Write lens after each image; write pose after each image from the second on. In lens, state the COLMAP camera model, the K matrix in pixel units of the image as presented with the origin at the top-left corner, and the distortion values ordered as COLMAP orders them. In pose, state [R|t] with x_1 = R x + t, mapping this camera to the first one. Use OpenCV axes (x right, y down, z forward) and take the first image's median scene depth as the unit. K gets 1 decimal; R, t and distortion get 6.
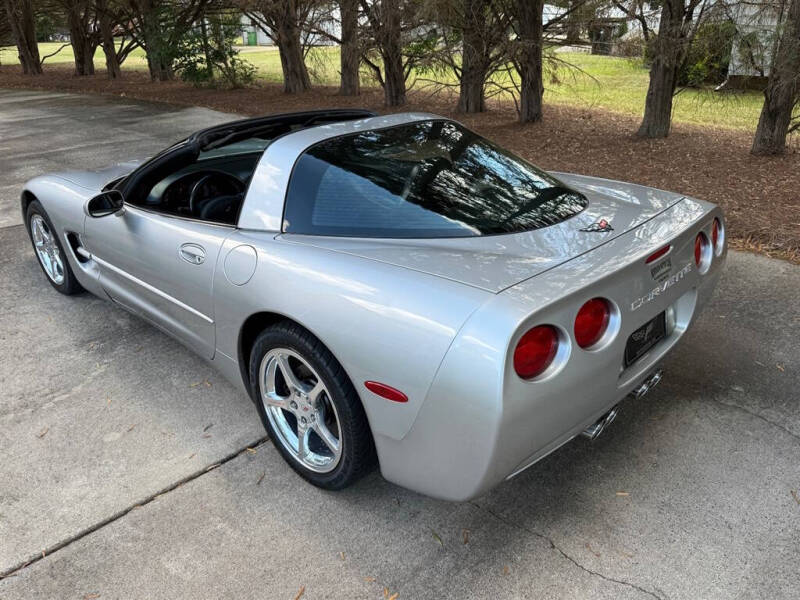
lens RADIAL K [[634.7, 0, 401.5], [0, 634.7, 301.4], [0, 0, 1]] dist [0.006662, -0.016721]
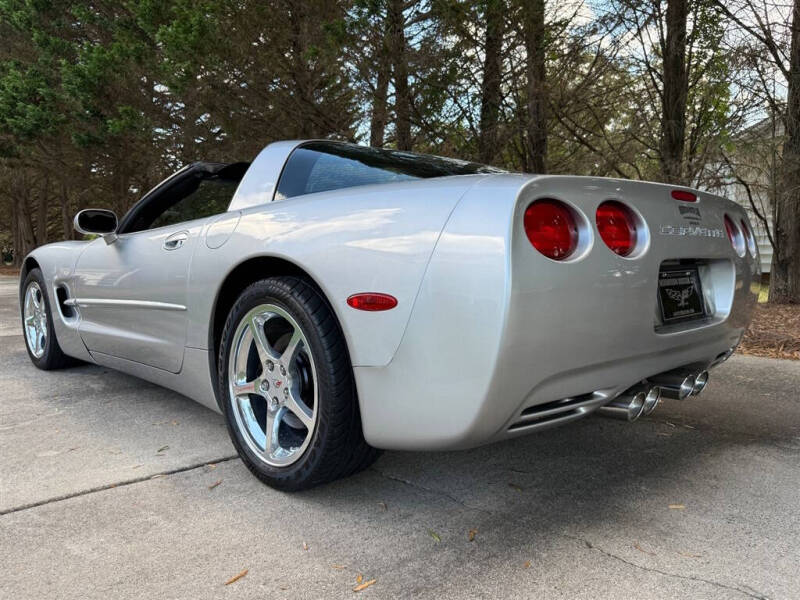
lens RADIAL K [[636.1, 0, 400.0], [0, 636.1, 300.0], [0, 0, 1]] dist [-0.009456, -0.004778]
pose [[0.999239, 0.023695, -0.030972, 0.030460], [-0.033129, 0.934771, -0.353701, 0.350338], [0.020571, 0.354458, 0.934845, 0.185383]]
